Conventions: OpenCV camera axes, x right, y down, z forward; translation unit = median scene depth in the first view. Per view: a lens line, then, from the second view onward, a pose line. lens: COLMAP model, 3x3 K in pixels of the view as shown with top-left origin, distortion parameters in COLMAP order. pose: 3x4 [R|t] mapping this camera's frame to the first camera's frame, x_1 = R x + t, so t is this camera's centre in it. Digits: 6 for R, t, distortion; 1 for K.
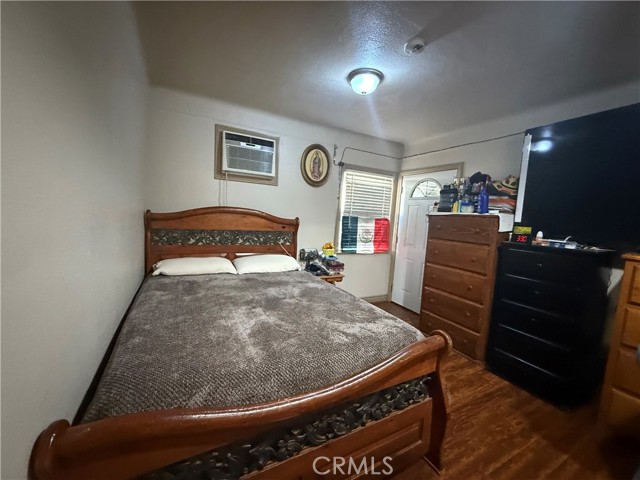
lens RADIAL K [[253.8, 0, 321.2], [0, 253.8, 240.0], [0, 0, 1]] dist [-0.000806, 0.000027]
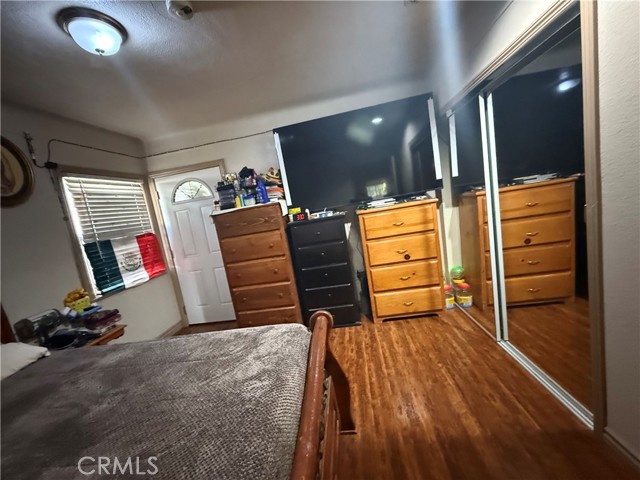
lens RADIAL K [[253.8, 0, 318.2], [0, 253.8, 239.4], [0, 0, 1]] dist [-0.000806, 0.000027]
pose [[0.548373, -0.262583, 0.793937, -0.119236], [0.278945, 0.952481, 0.122352, -0.020512], [-0.788338, 0.154370, 0.595561, 0.153500]]
